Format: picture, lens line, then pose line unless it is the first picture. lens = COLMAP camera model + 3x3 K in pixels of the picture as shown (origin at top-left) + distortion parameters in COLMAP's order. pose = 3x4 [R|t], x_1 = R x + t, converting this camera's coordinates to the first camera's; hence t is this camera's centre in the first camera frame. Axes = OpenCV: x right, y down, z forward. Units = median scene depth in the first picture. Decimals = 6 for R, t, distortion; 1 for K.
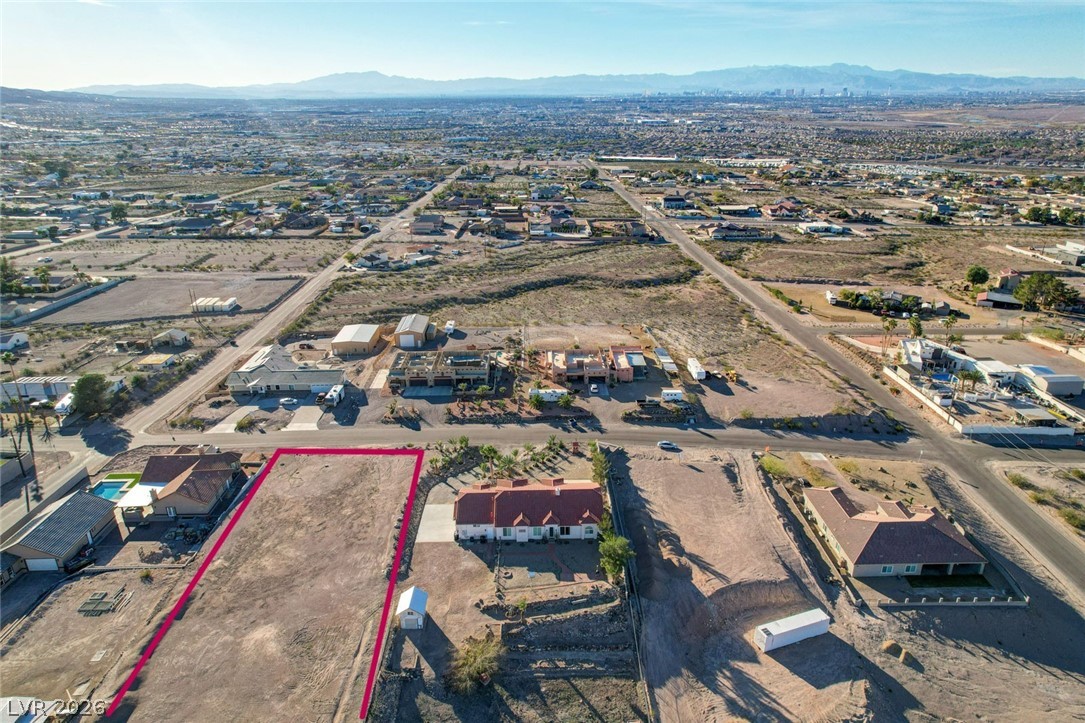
lens RADIAL K [[693.9, 0, 543.5], [0, 693.9, 349.5], [0, 0, 1]] dist [-0.061662, 0.065000]
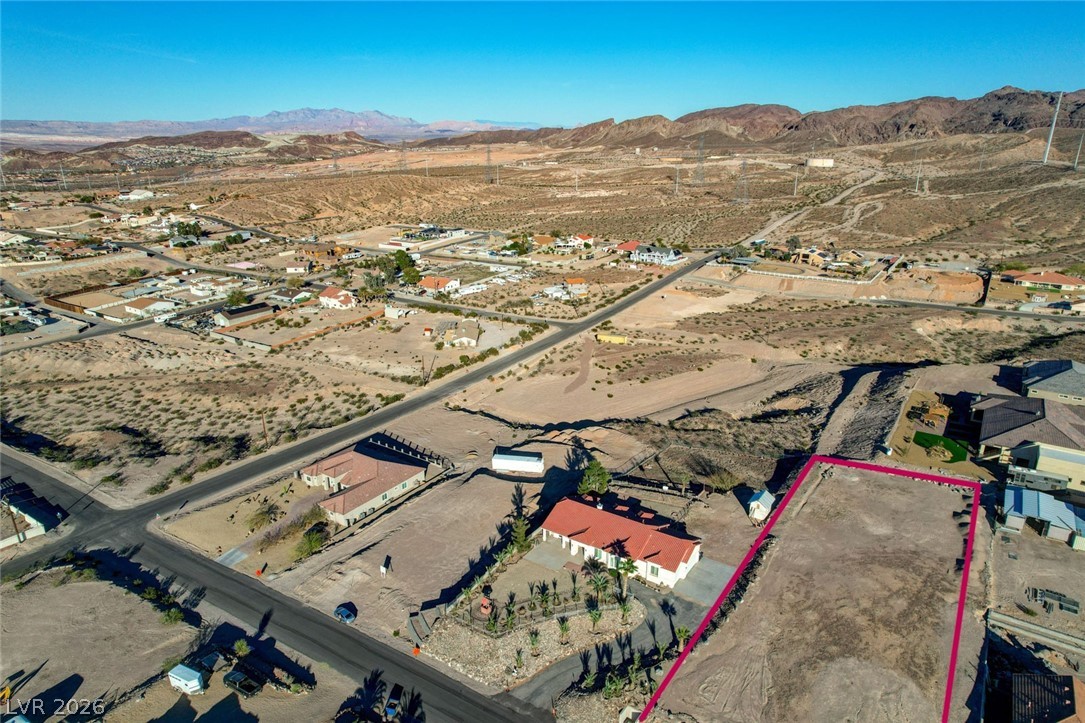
lens RADIAL K [[696.8, 0, 542.5], [0, 696.8, 361.5], [0, 0, 1]] dist [-0.059160, 0.064901]
pose [[-0.821113, -0.172148, 0.544186, -0.270128], [0.204949, 0.800919, 0.562606, -0.351916], [-0.532701, 0.573493, -0.622363, 0.979160]]
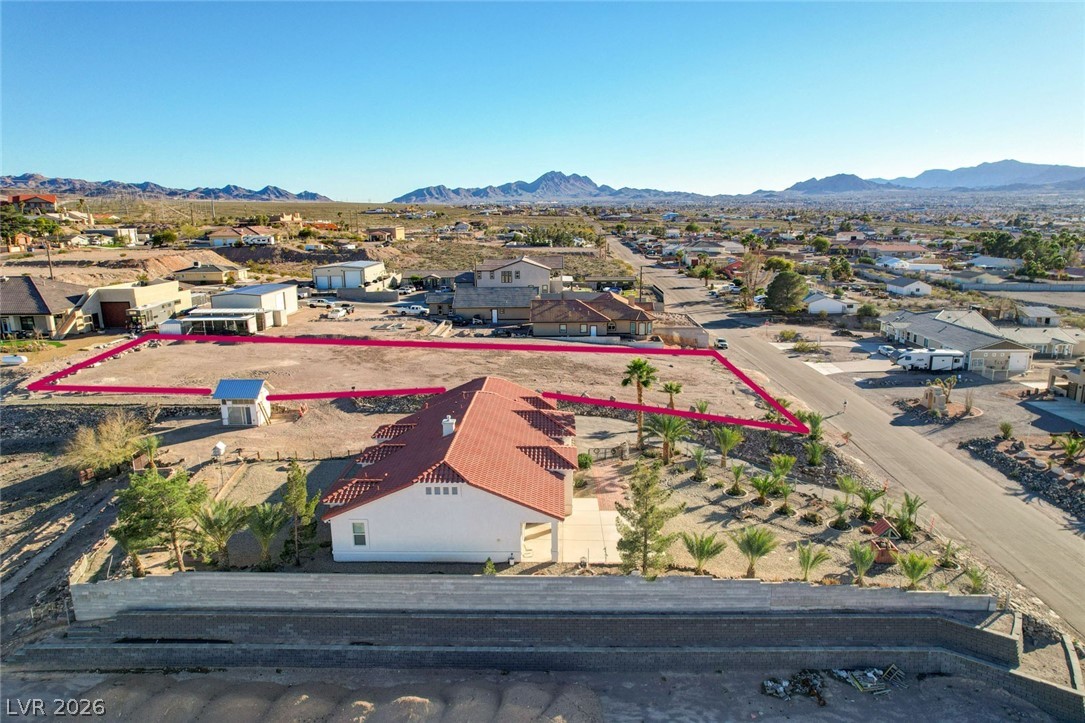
lens RADIAL K [[696.8, 0, 542.5], [0, 696.8, 361.5], [0, 0, 1]] dist [-0.059160, 0.064901]
pose [[-0.046626, 0.222178, -0.973891, 0.237143], [-0.331824, 0.916142, 0.224890, 0.044567], [0.942188, 0.333646, 0.031008, 0.643105]]
